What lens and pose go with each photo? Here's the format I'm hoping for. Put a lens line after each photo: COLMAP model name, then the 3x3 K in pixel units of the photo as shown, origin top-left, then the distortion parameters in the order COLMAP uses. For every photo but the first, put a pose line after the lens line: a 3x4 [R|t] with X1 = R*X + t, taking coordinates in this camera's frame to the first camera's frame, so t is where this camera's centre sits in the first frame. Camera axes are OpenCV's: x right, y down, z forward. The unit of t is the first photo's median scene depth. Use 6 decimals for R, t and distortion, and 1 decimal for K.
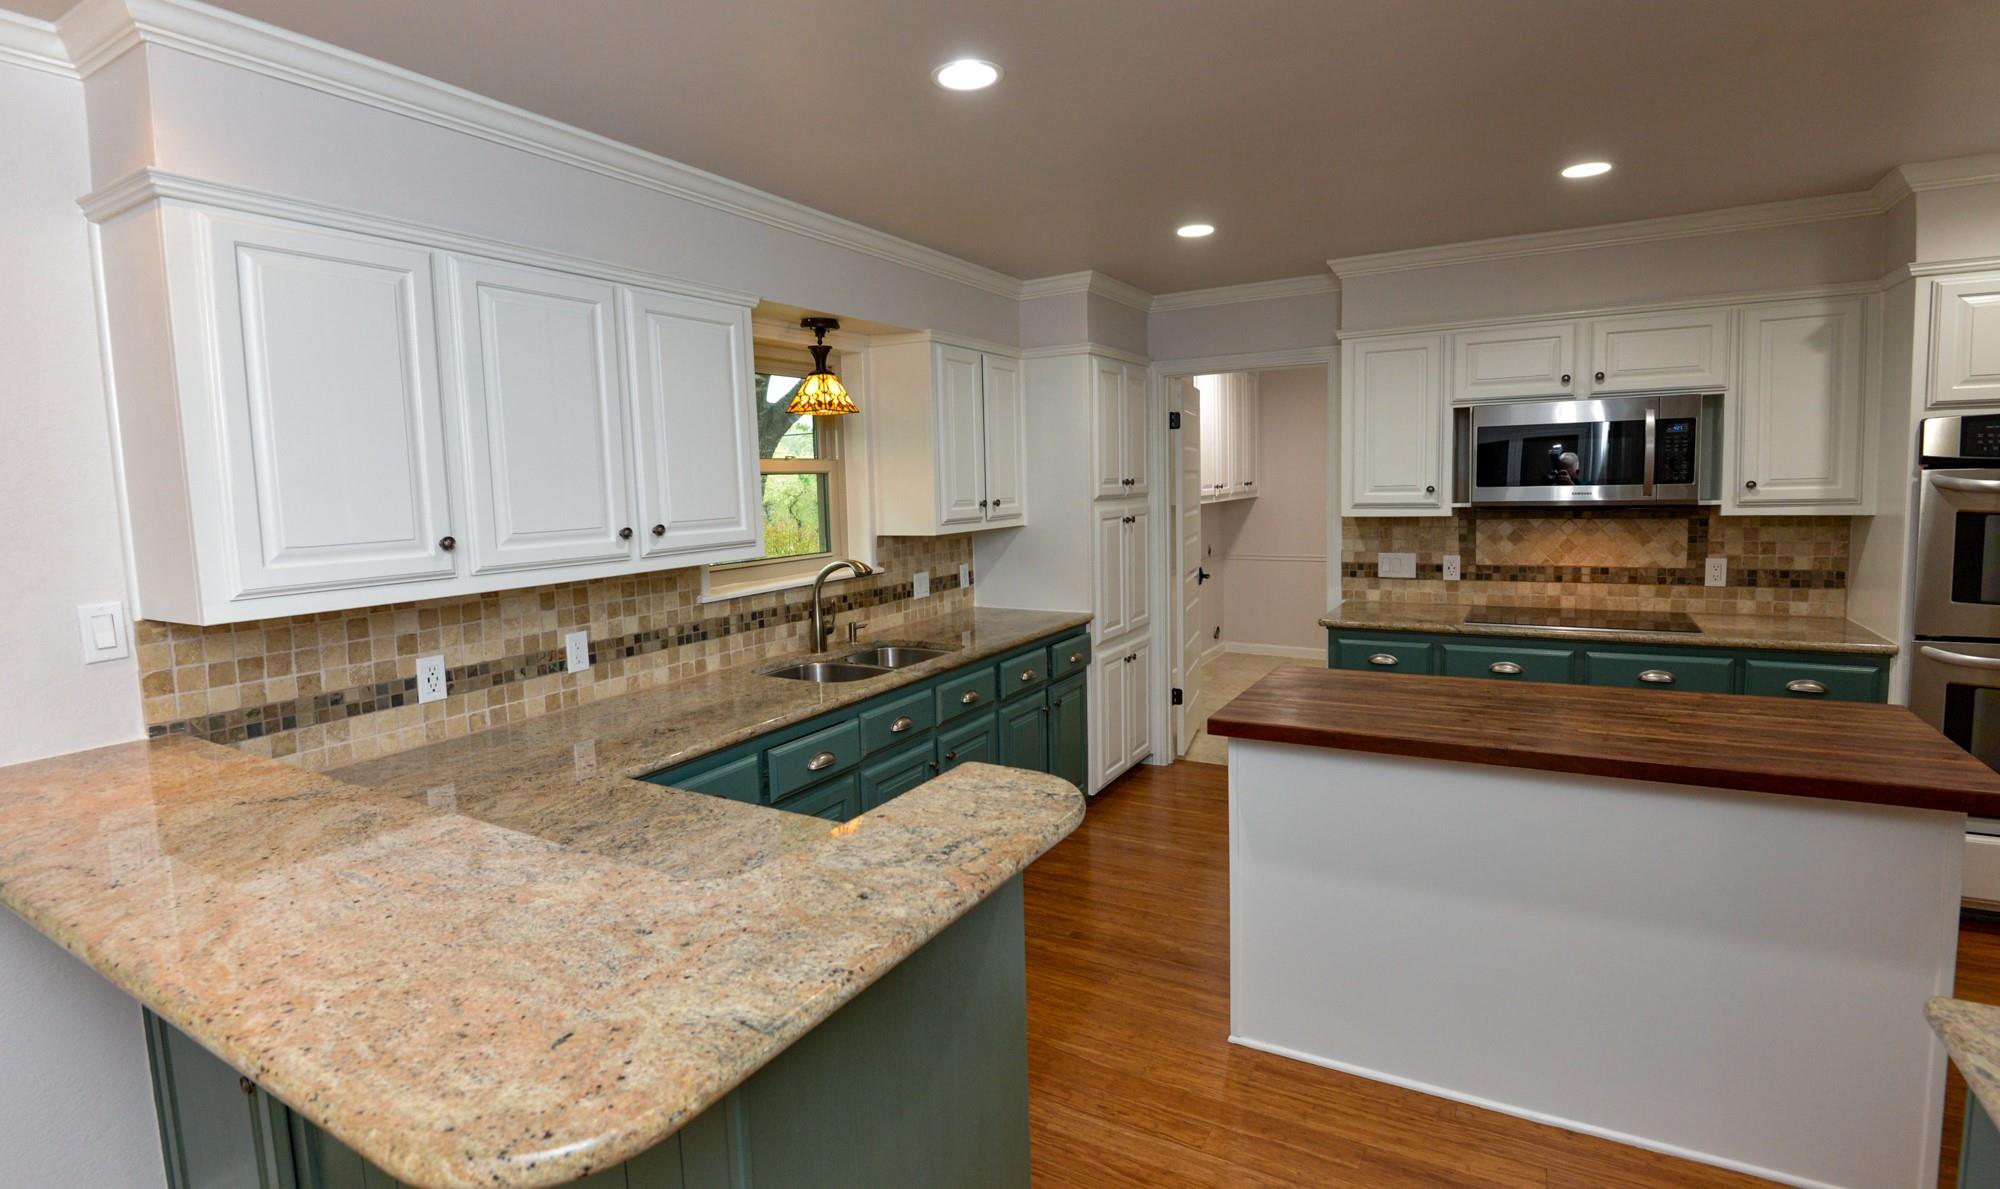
lens RADIAL K [[954.6, 0, 997.7], [0, 954.6, 580.2], [0, 0, 1]] dist [-0.019770, -0.000328]
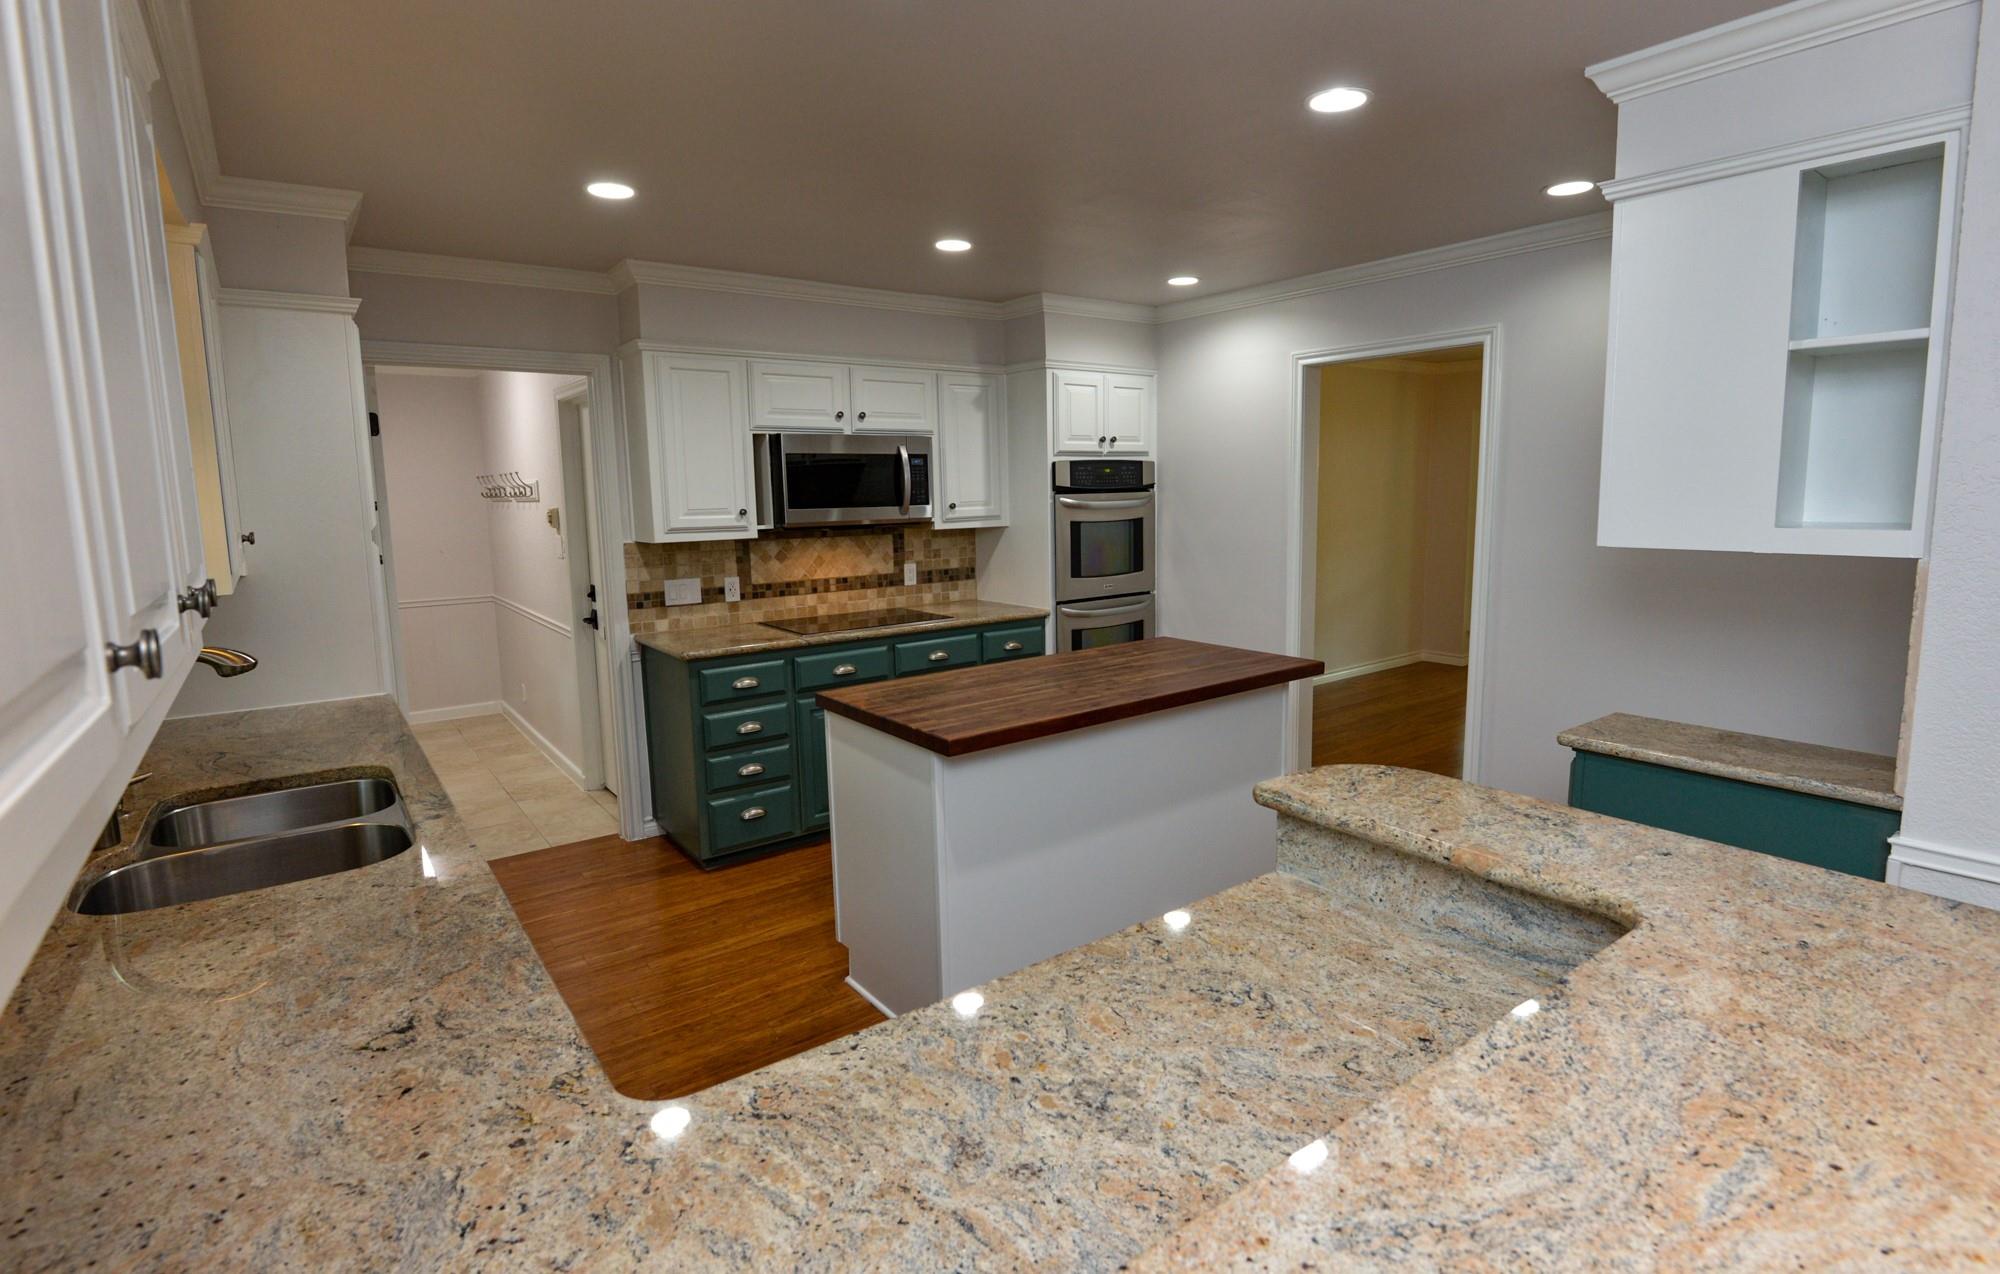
lens RADIAL K [[956.6, 0, 998.8], [0, 956.6, 628.0], [0, 0, 1]] dist [-0.017897, -0.000943]
pose [[0.398267, -0.111751, 0.910437, -0.398020], [0.103322, 0.991700, 0.076528, -0.023313], [-0.911432, 0.063590, 0.406508, 0.353913]]
